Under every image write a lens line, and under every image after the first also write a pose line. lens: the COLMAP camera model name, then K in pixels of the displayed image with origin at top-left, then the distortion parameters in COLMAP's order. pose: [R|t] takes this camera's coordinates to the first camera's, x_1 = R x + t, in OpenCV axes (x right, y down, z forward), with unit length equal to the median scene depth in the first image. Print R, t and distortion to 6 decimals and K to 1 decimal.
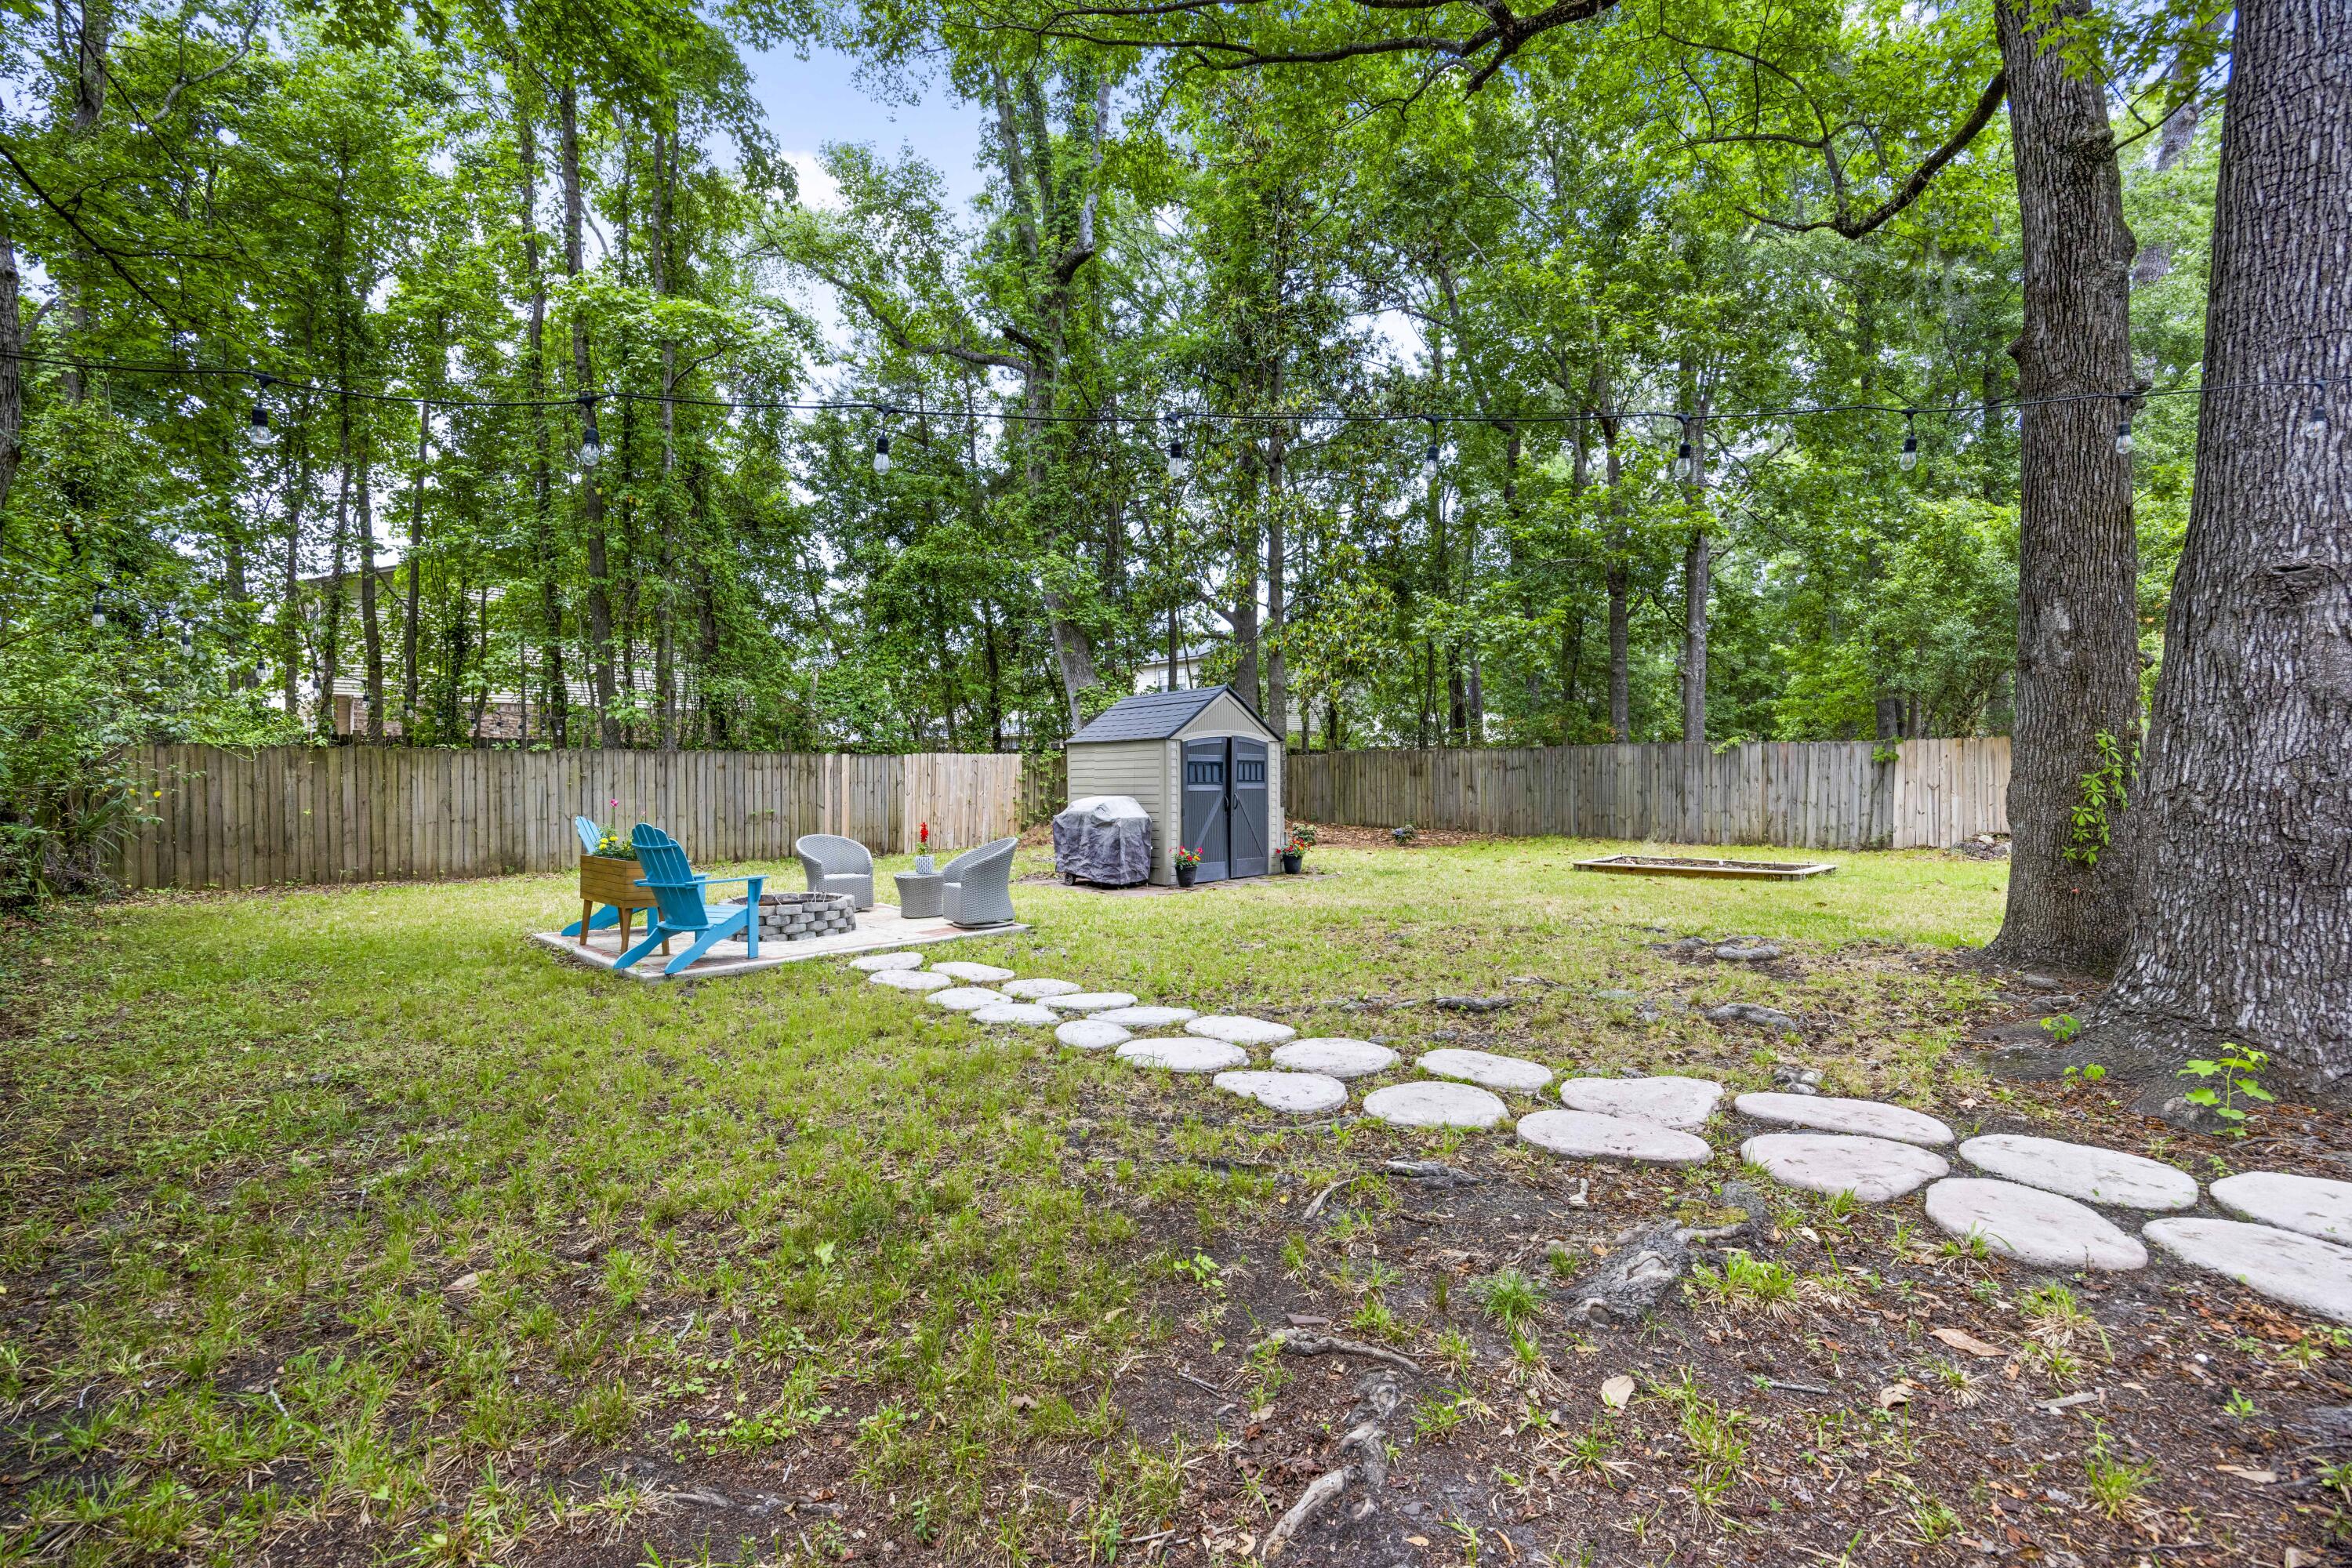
lens RADIAL K [[1035.2, 0, 1185.2], [0, 1035.2, 777.5], [0, 0, 1]] dist [-0.014953, 0.001969]
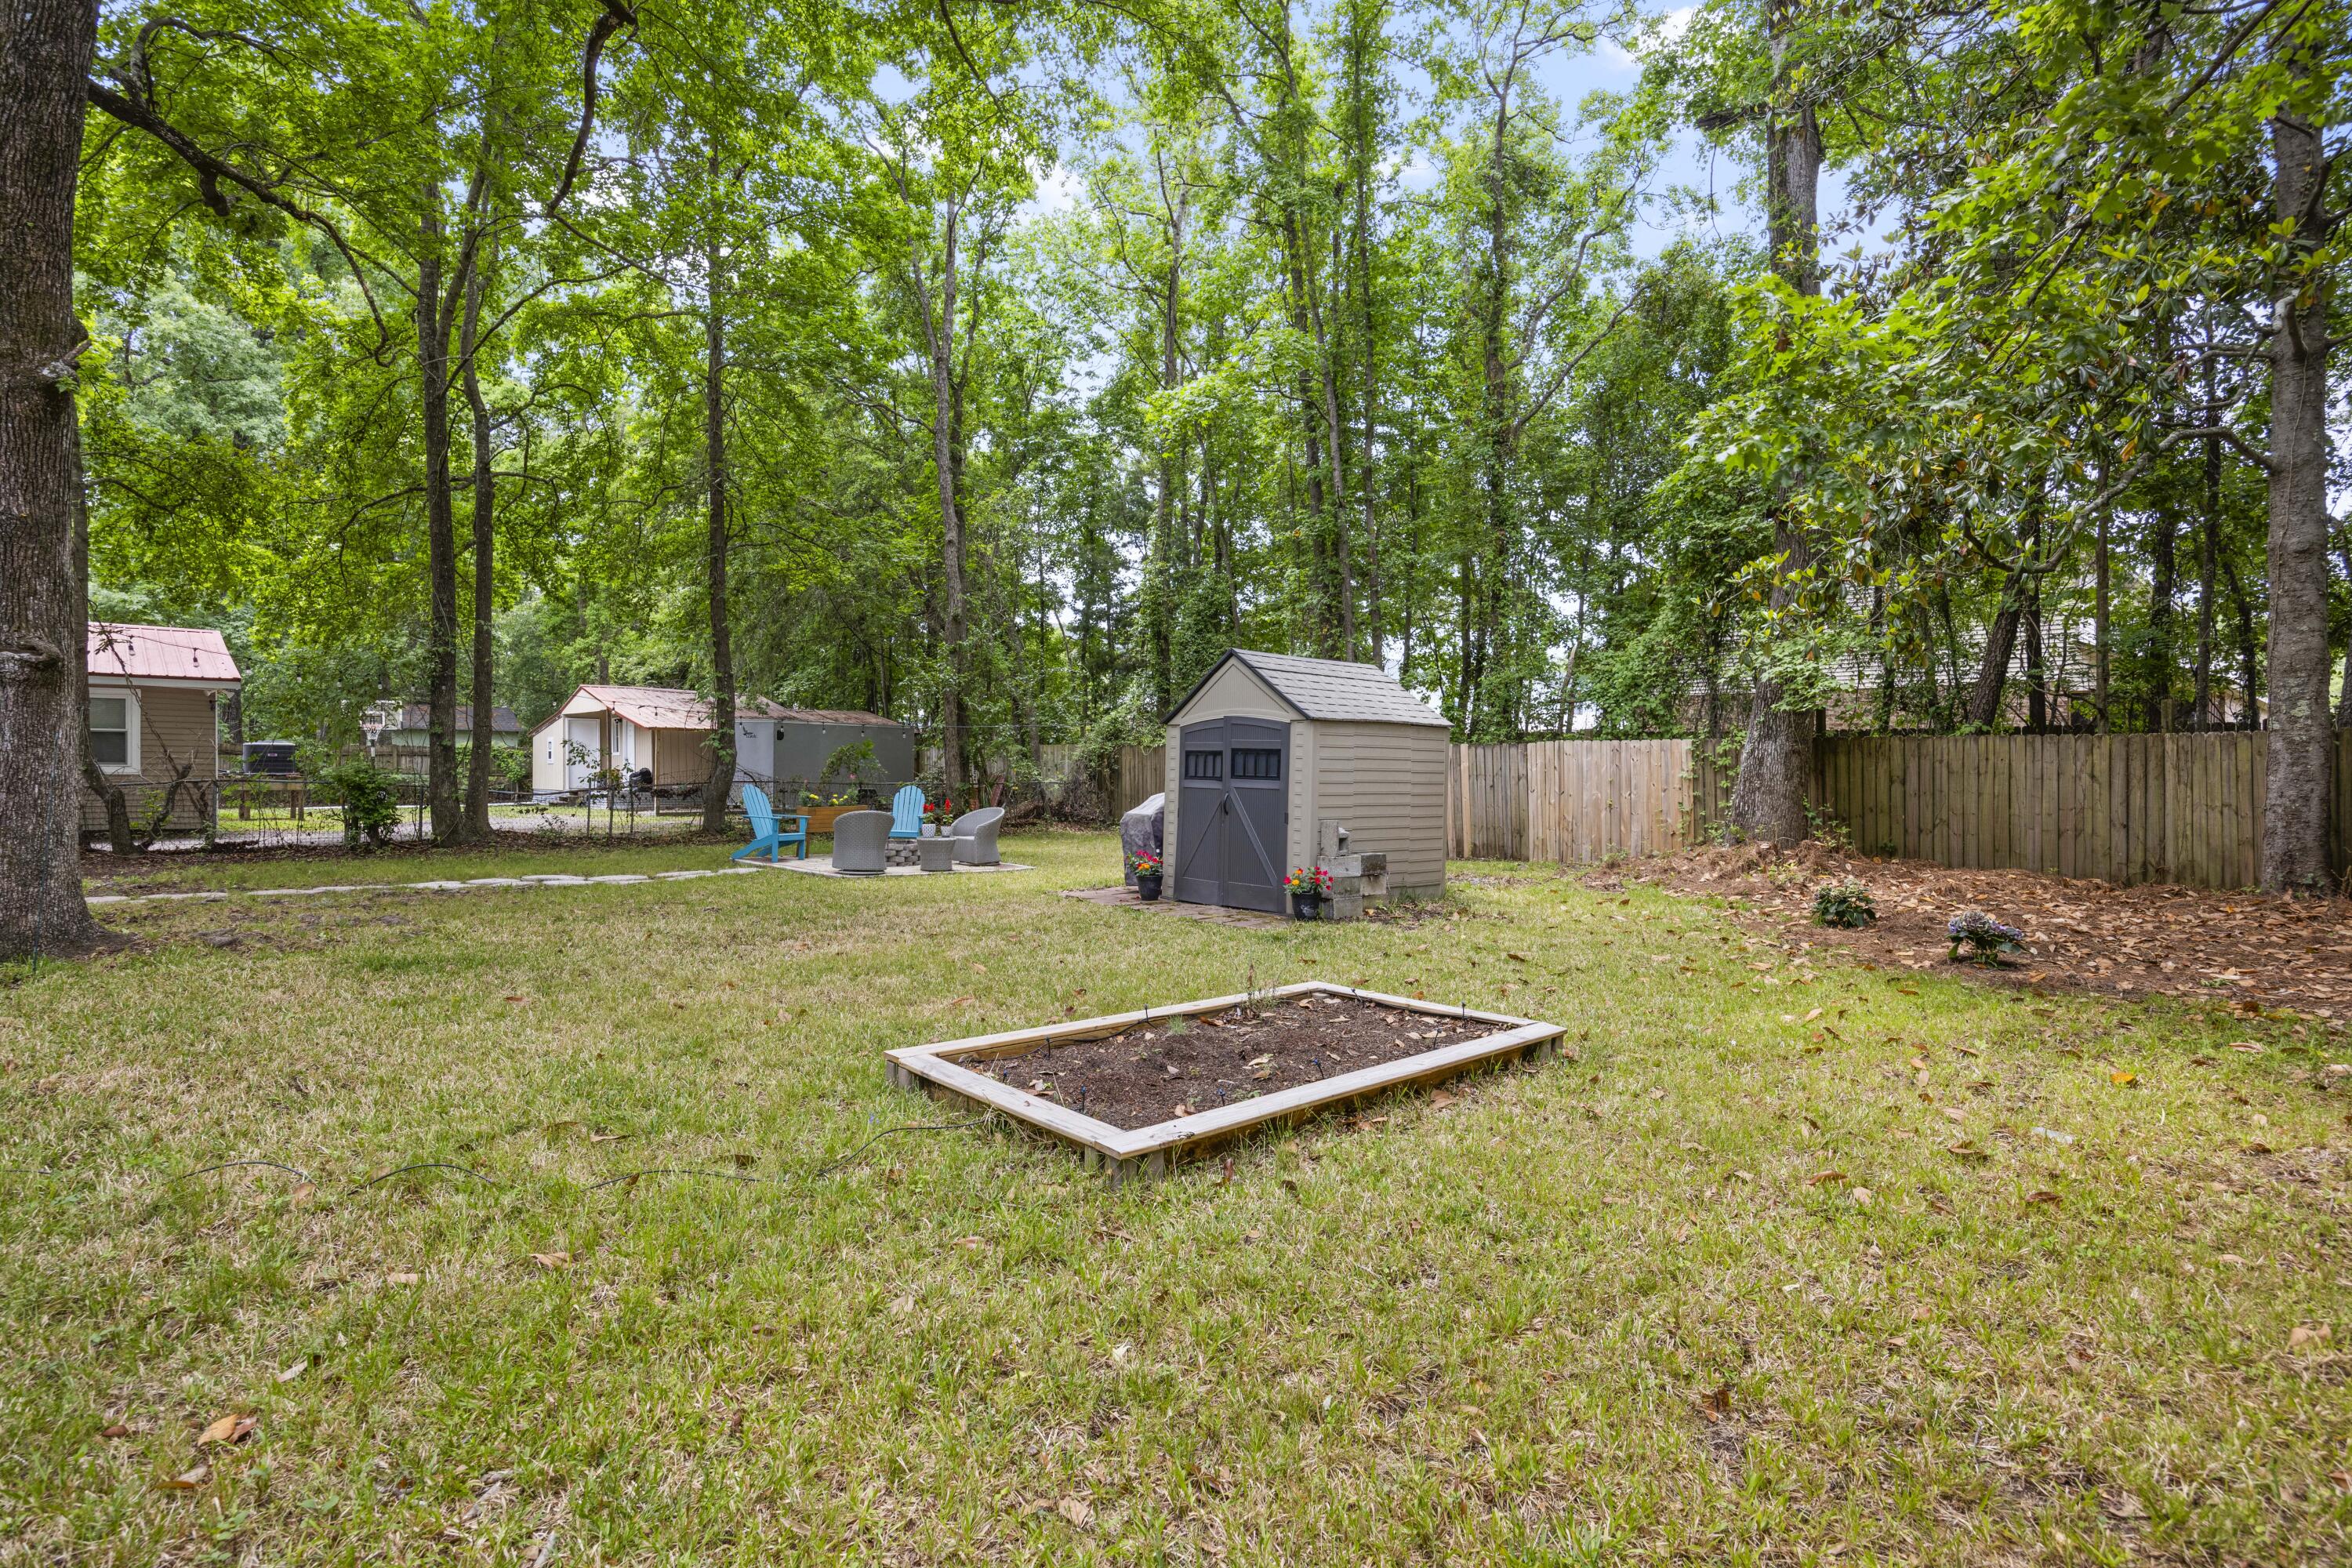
lens RADIAL K [[1163.1, 0, 1182.6], [0, 1163.1, 779.6], [0, 0, 1]] dist [-0.009122, 0.001476]
pose [[-0.040768, 0.017013, -0.999024, 0.950897], [-0.010278, 0.999795, 0.017445, -0.008526], [0.999116, 0.010979, -0.040585, 1.043508]]
